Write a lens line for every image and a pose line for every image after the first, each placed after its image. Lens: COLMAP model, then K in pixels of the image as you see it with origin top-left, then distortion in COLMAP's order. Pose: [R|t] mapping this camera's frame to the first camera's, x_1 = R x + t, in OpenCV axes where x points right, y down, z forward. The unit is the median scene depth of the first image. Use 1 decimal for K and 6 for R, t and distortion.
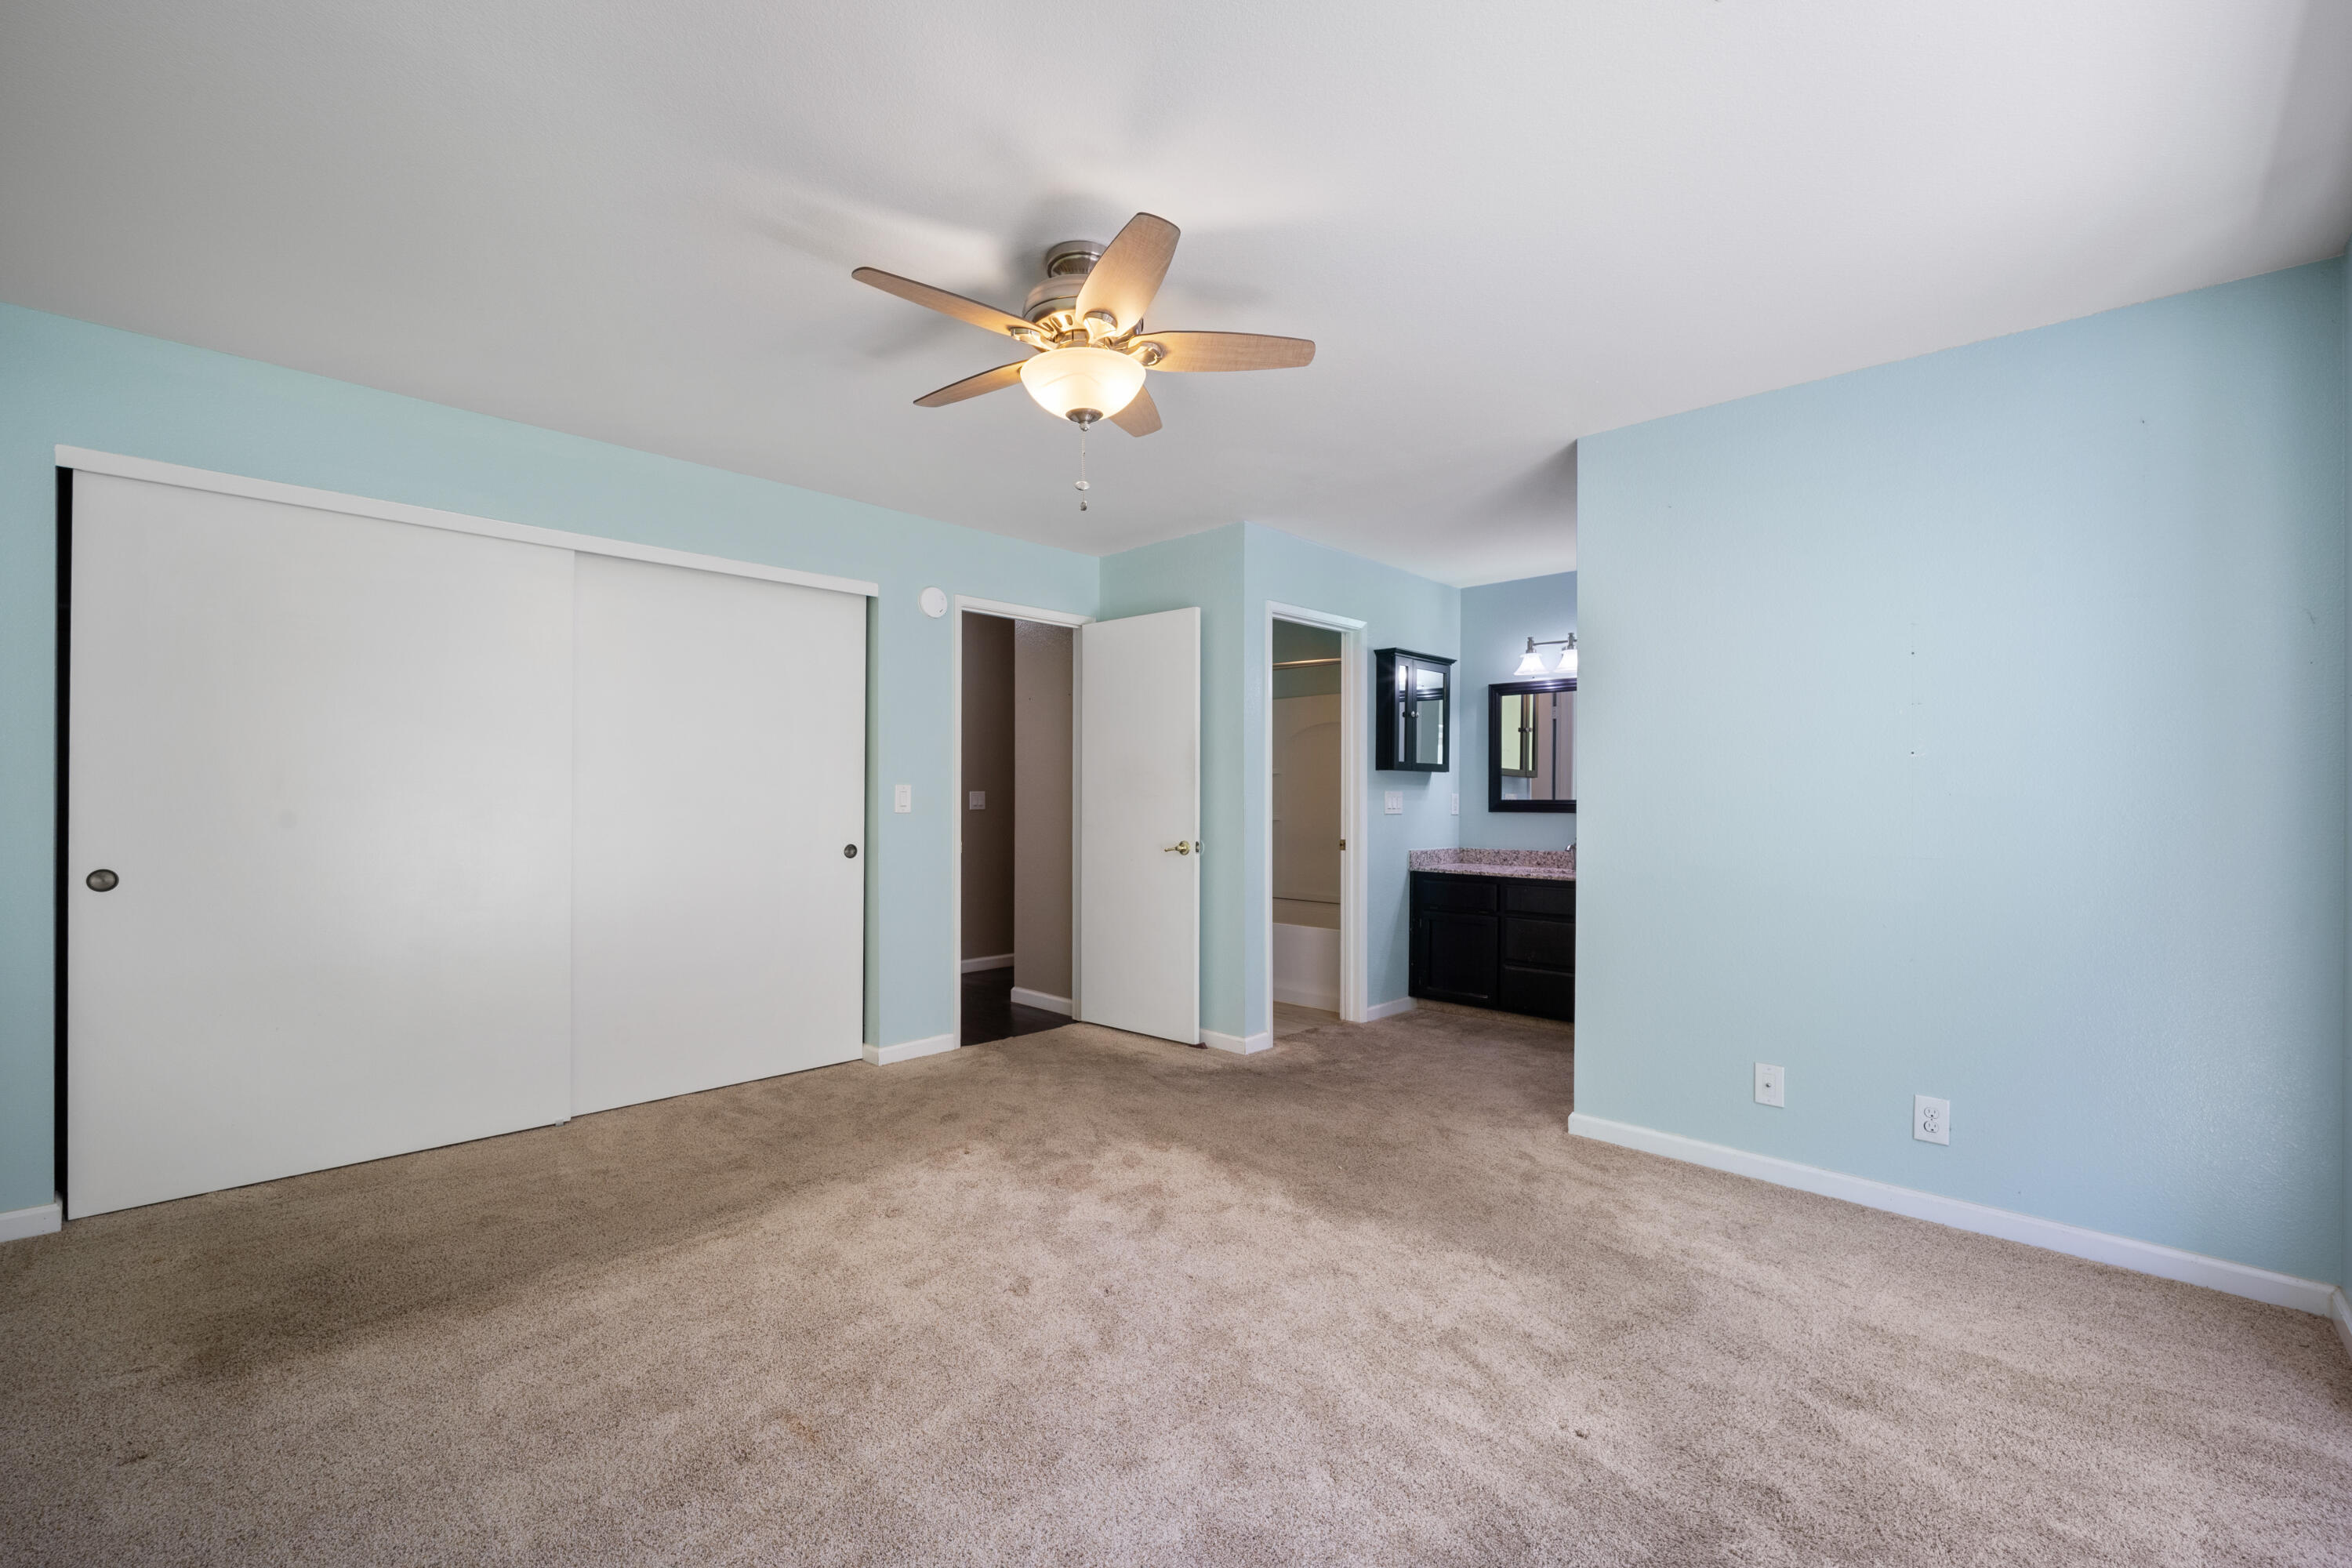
lens RADIAL K [[1006.4, 0, 1164.8], [0, 1006.4, 780.9], [0, 0, 1]] dist [-0.015769, -0.000132]
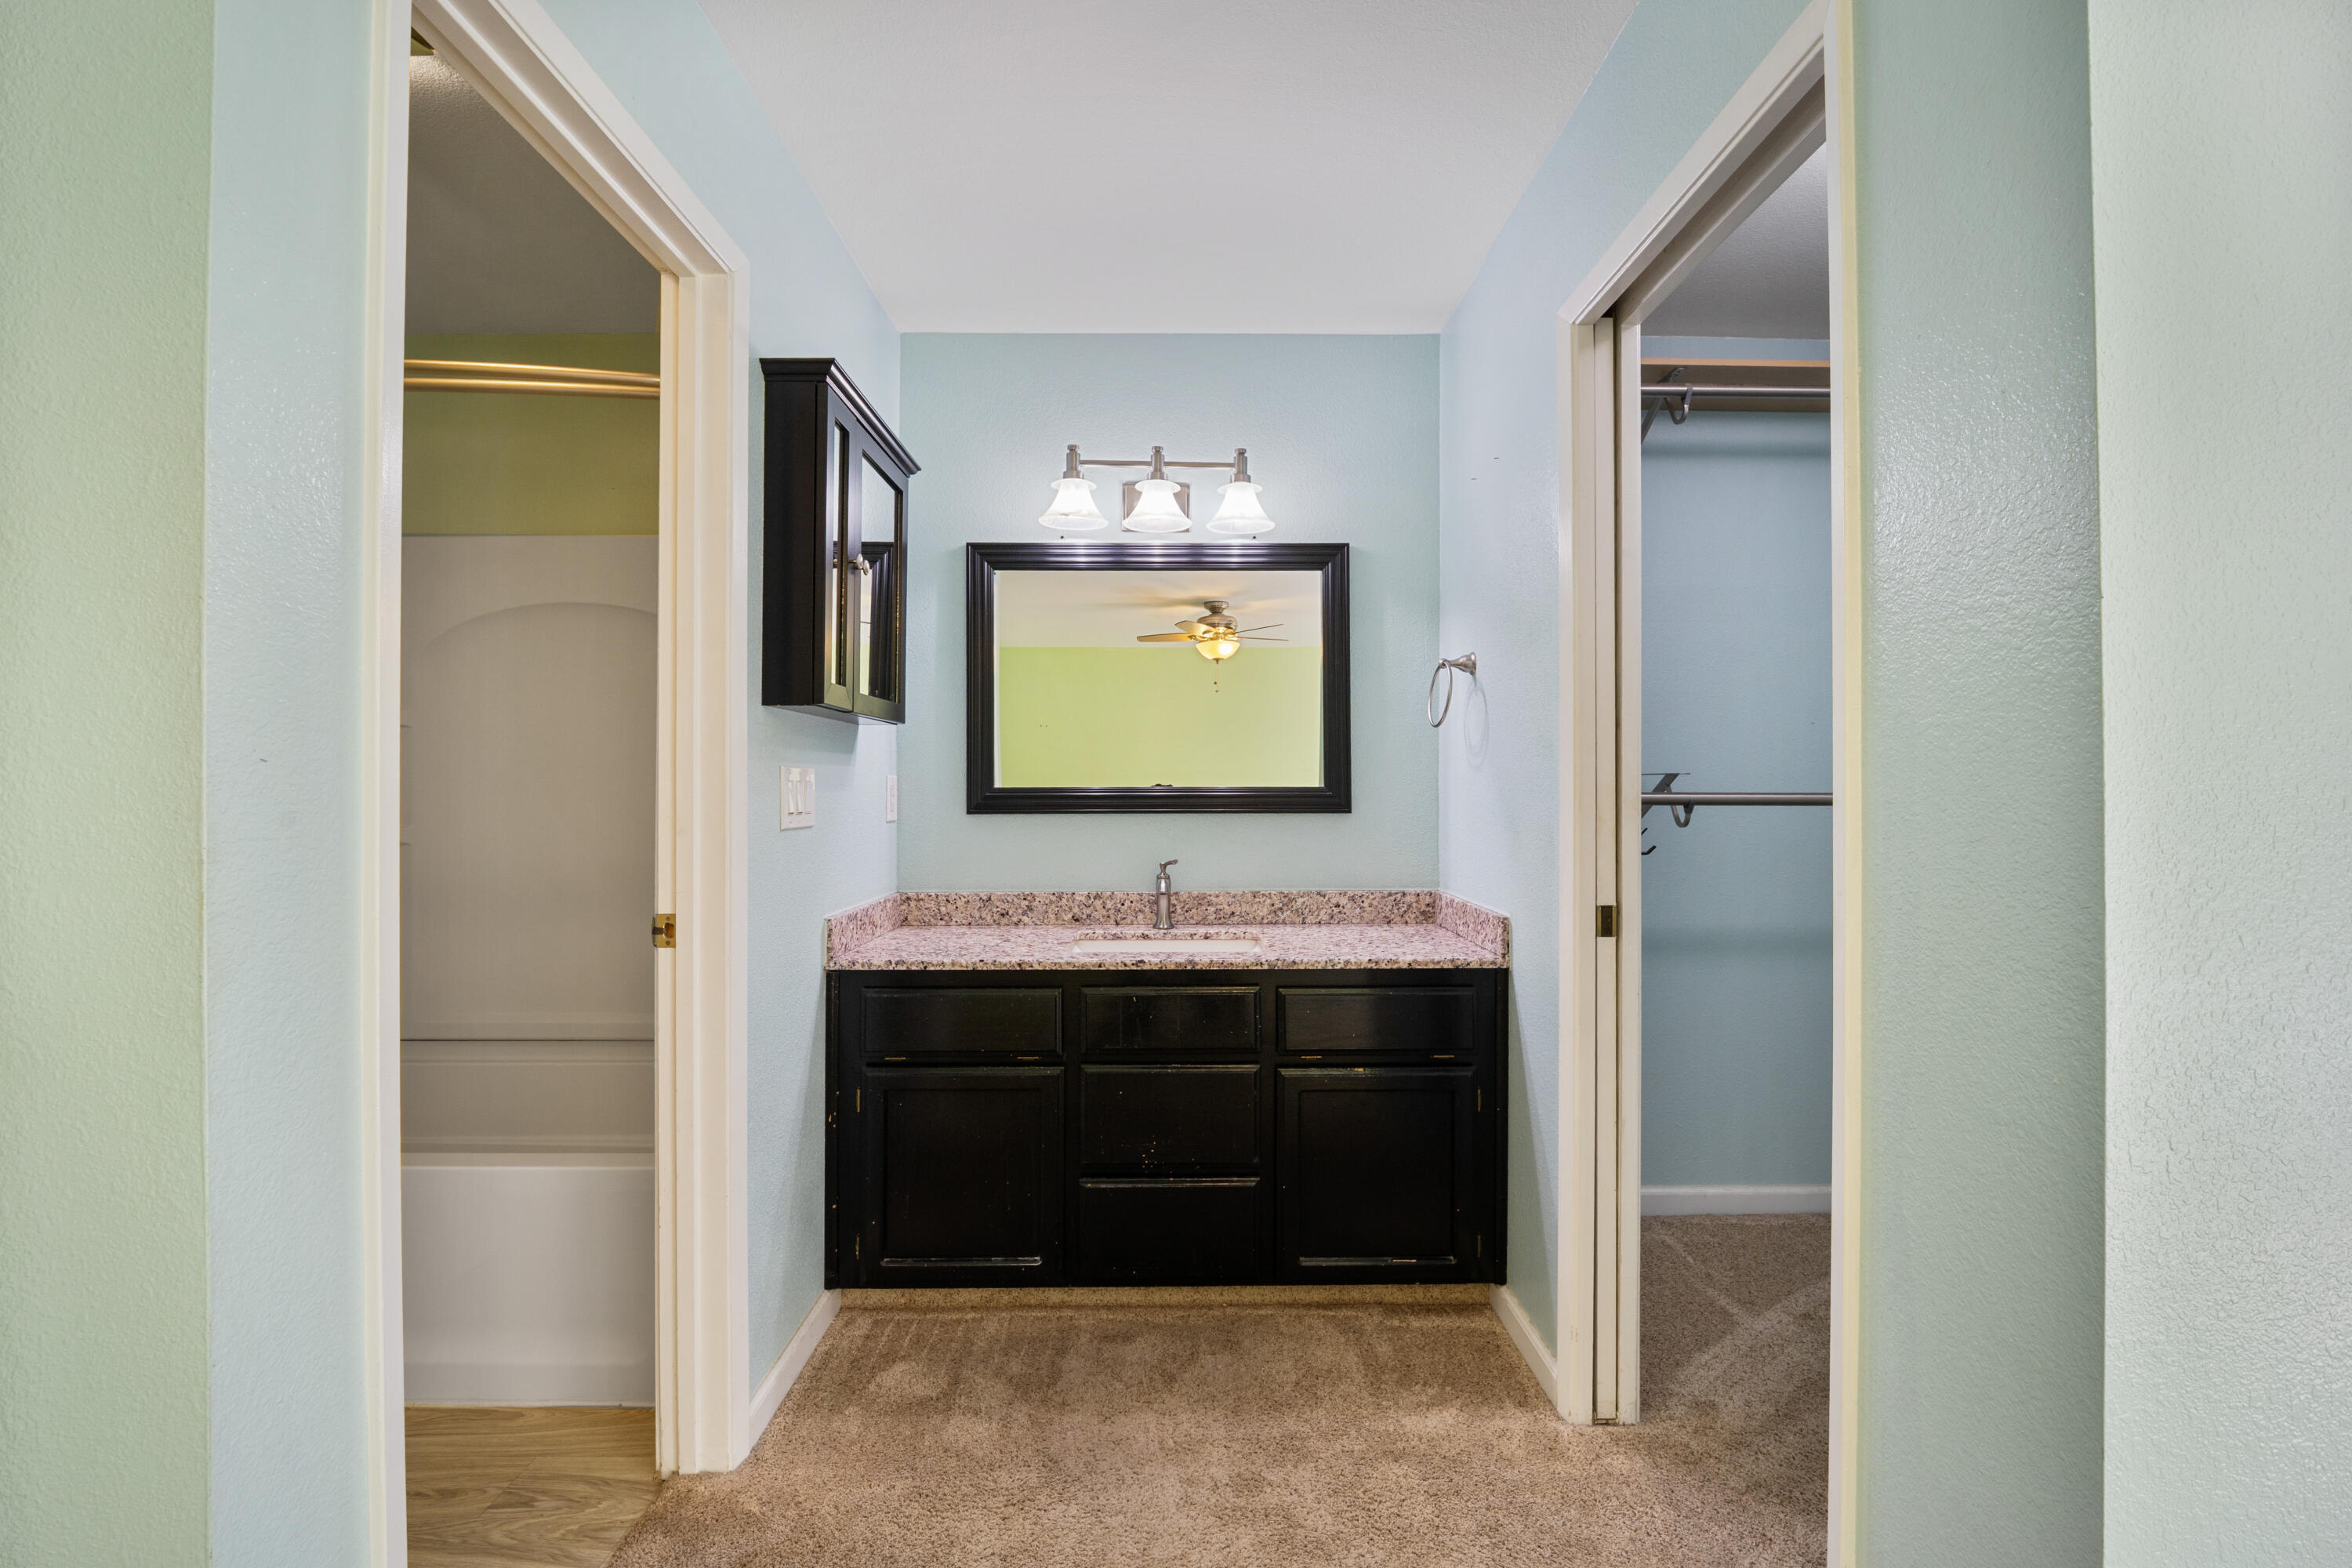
lens RADIAL K [[1006.4, 0, 1164.8], [0, 1006.4, 780.9], [0, 0, 1]] dist [-0.015769, -0.000132]
pose [[0.729130, 0.000318, 0.684375, 0.069950], [-0.005831, 0.999966, 0.005748, 0.012384], [-0.684350, -0.008181, 0.729107, 0.614953]]
